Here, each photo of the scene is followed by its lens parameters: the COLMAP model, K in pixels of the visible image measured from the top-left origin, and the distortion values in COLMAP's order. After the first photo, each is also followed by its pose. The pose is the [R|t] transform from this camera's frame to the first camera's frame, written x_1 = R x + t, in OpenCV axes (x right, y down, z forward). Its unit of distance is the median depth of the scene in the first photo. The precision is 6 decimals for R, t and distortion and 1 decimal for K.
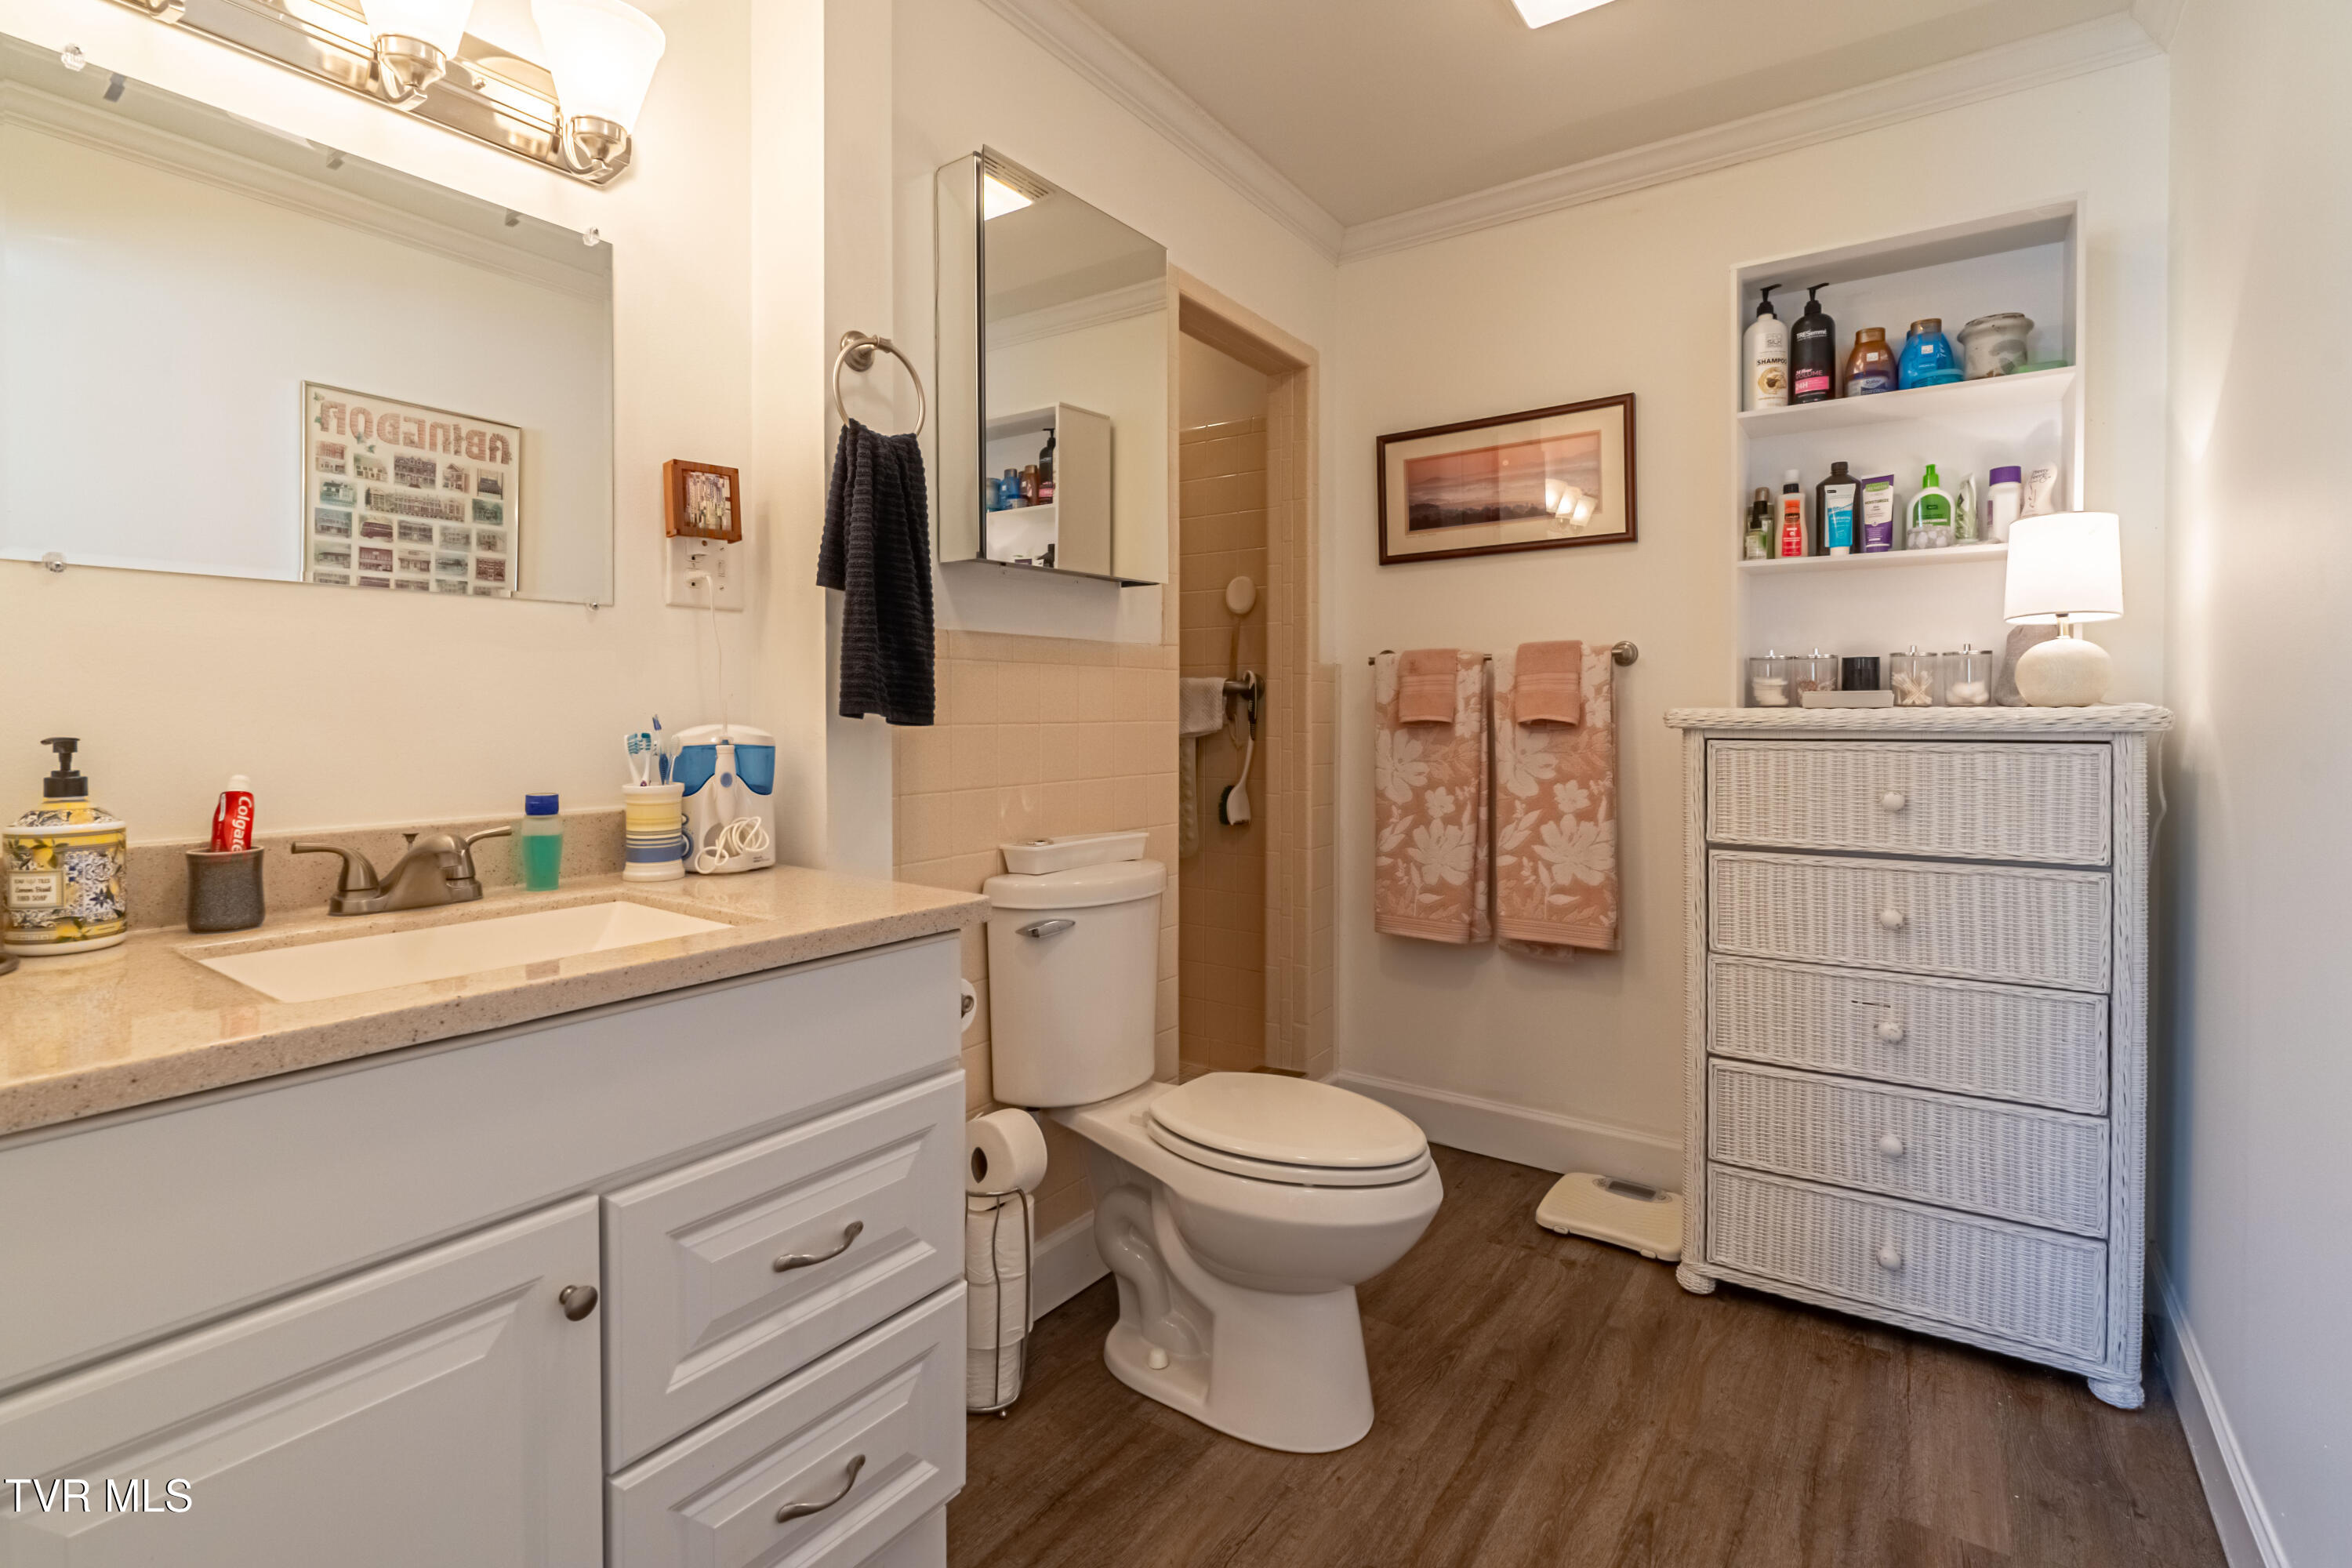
lens RADIAL K [[1088.7, 0, 1196.0], [0, 1088.7, 711.5], [0, 0, 1]] dist [-0.000048, 0.001728]
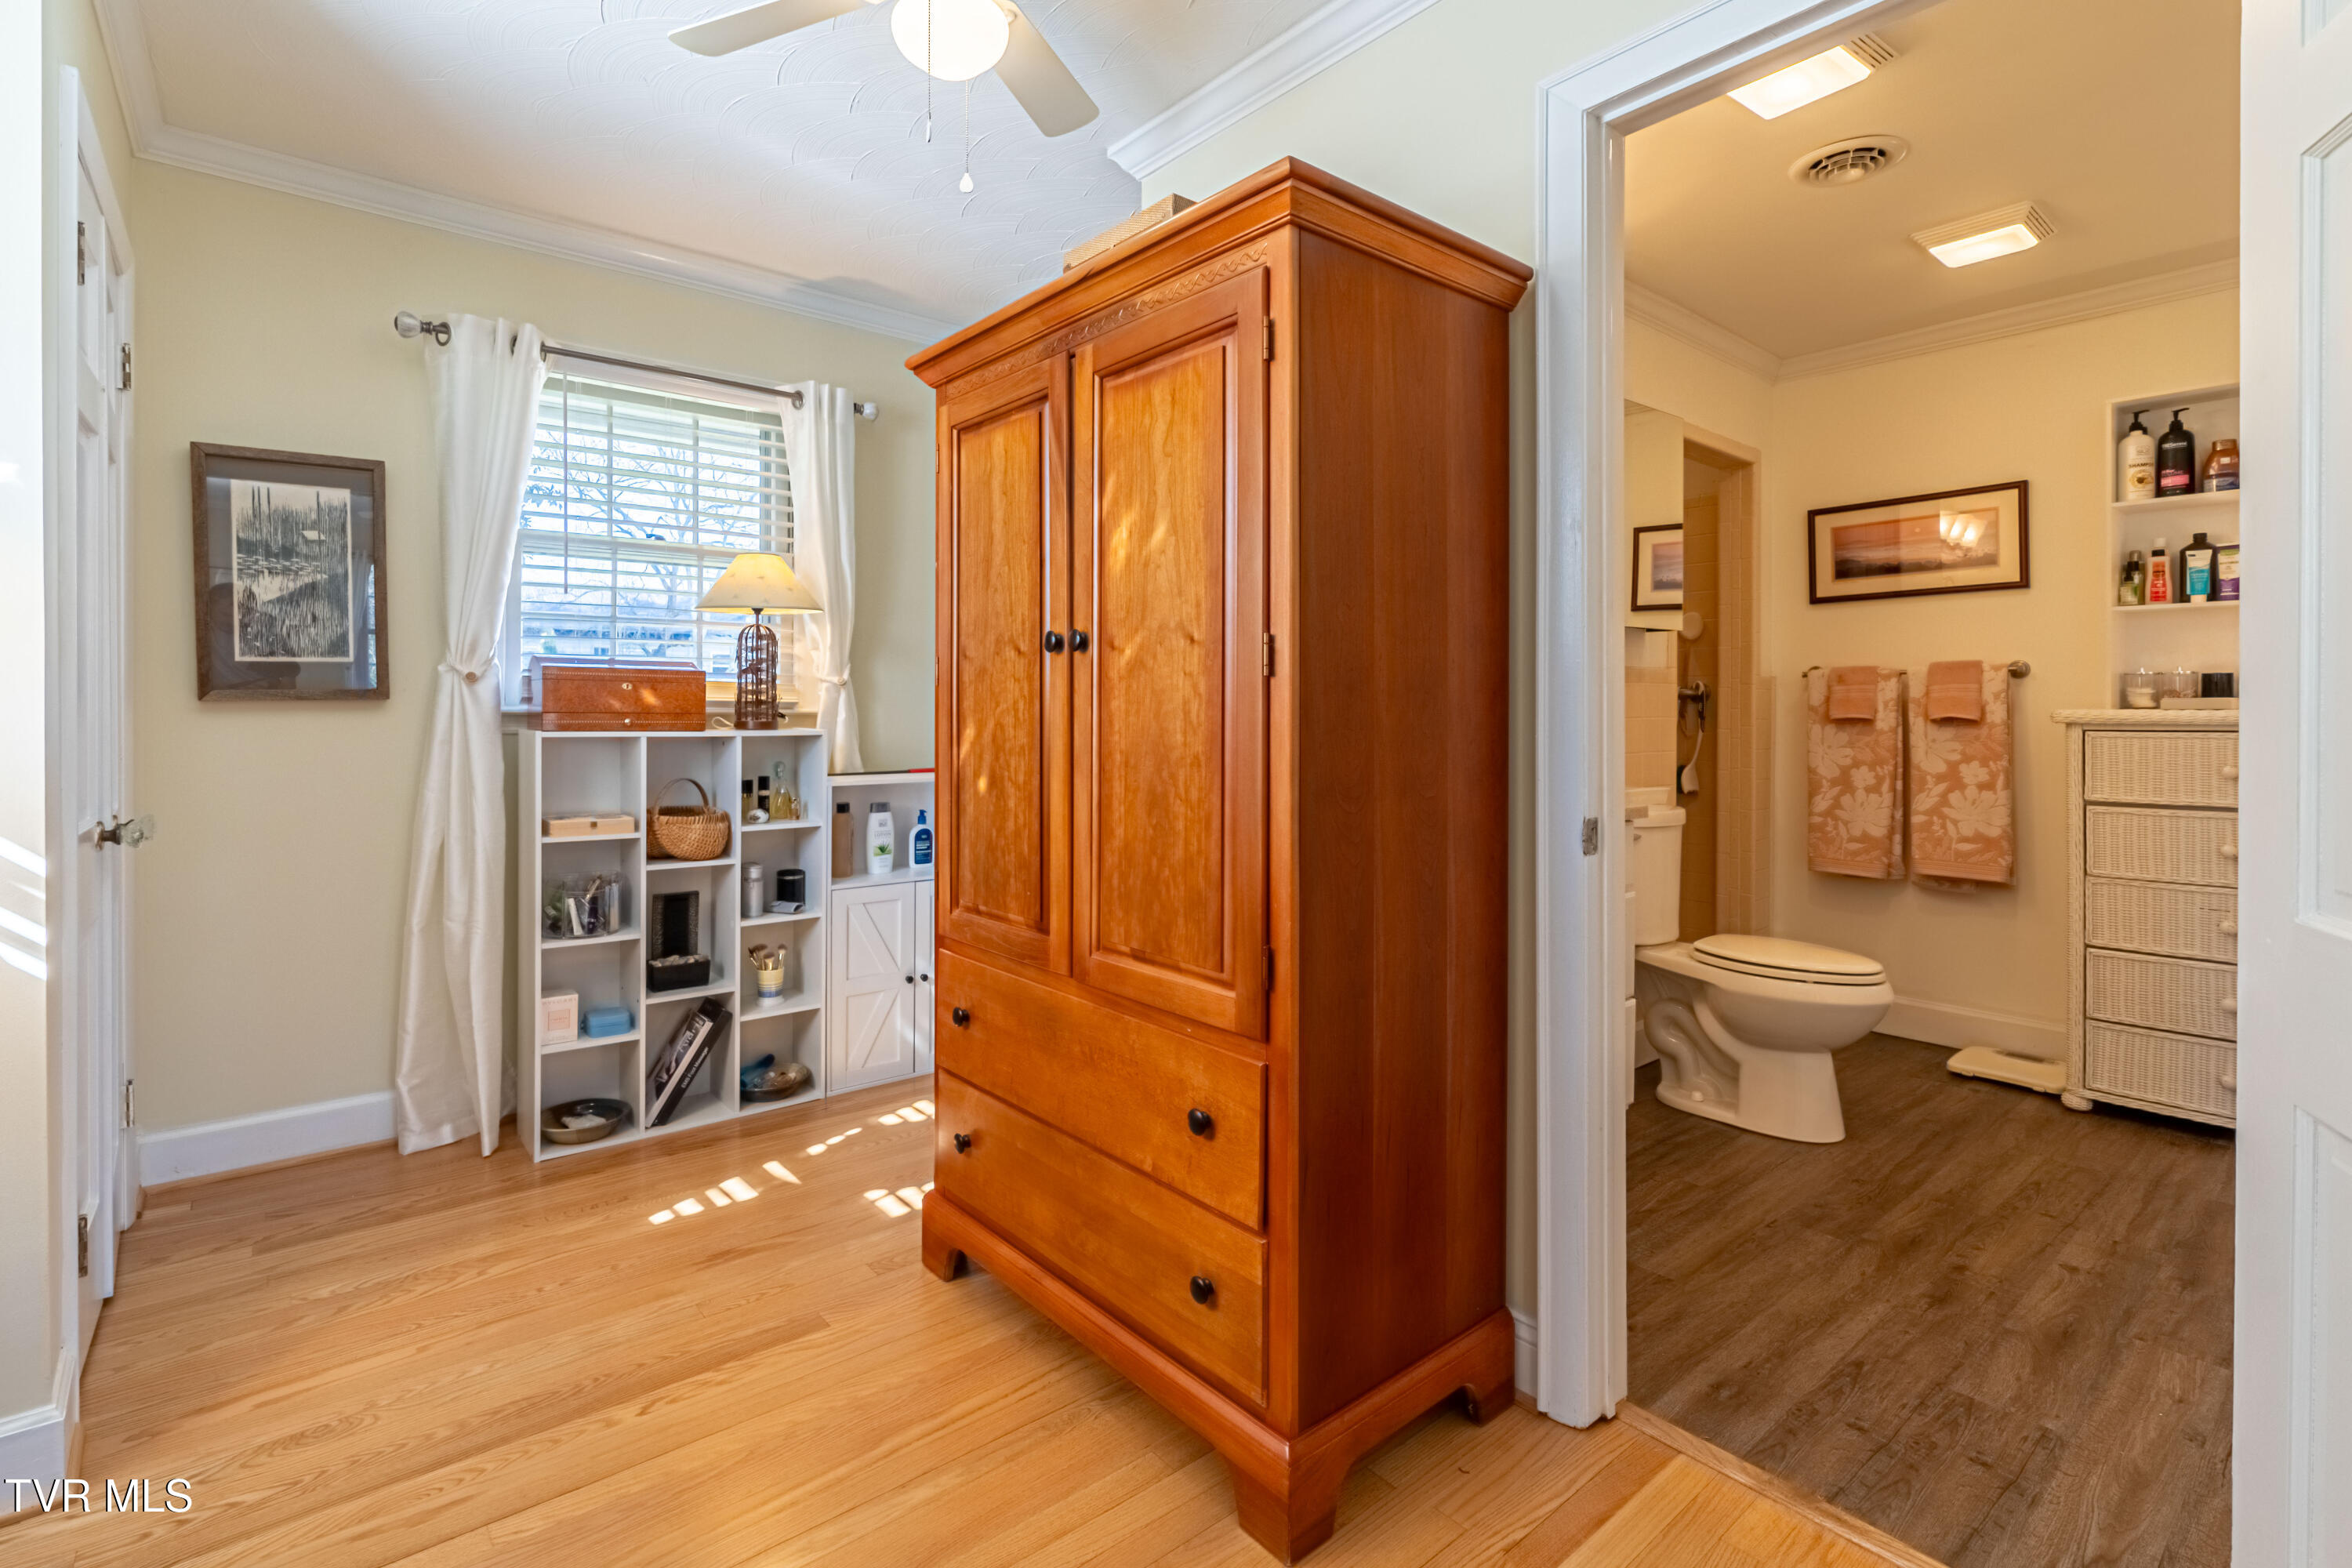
lens RADIAL K [[1088.7, 0, 1196.0], [0, 1088.7, 711.5], [0, 0, 1]] dist [-0.000048, 0.001728]
pose [[0.964709, 0.000267, -0.263318, -0.251042], [0.000351, 0.999997, 0.002300, -0.003690], [0.263318, -0.002311, 0.964706, -0.611456]]
